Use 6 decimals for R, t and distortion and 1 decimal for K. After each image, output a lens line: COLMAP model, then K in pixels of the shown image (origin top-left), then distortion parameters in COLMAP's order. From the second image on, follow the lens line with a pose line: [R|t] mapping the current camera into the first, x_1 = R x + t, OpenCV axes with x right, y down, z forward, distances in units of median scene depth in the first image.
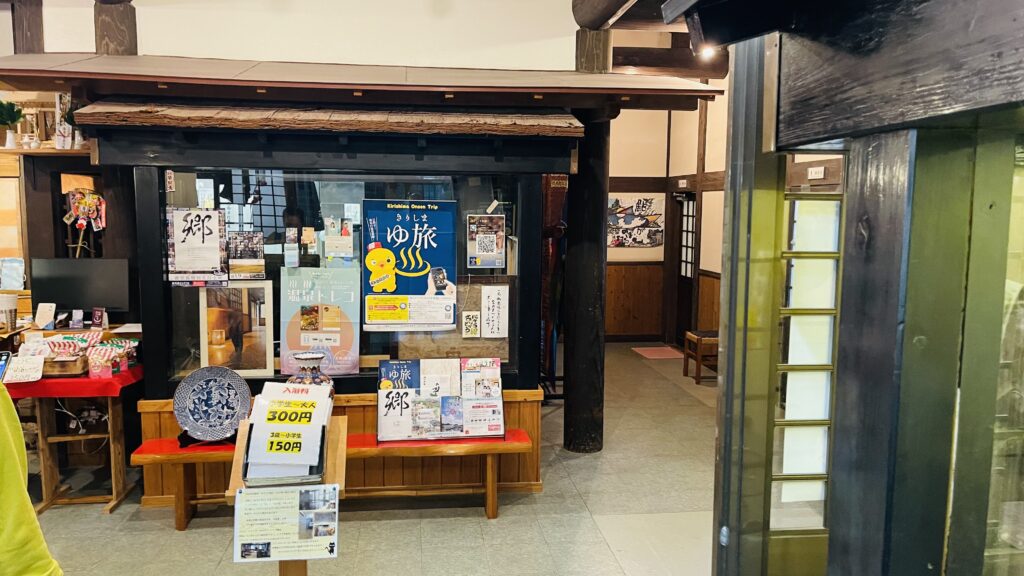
lens RADIAL K [[775.3, 0, 513.3], [0, 775.3, 284.6], [0, 0, 1]] dist [0.061075, 0.000315]
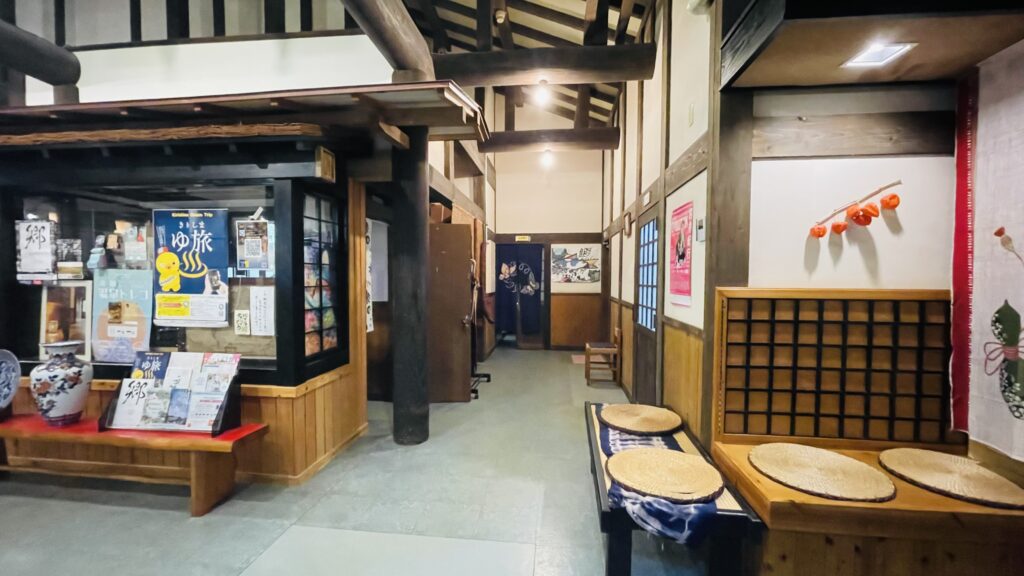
lens RADIAL K [[409.3, 0, 510.0], [0, 409.3, 293.1], [0, 0, 1]] dist [0.000663, 0.000139]
pose [[0.969977, 0.004440, -0.243155, 0.457866], [-0.019932, 0.997921, -0.061287, 0.039118], [0.242377, 0.064294, 0.968049, 0.544711]]
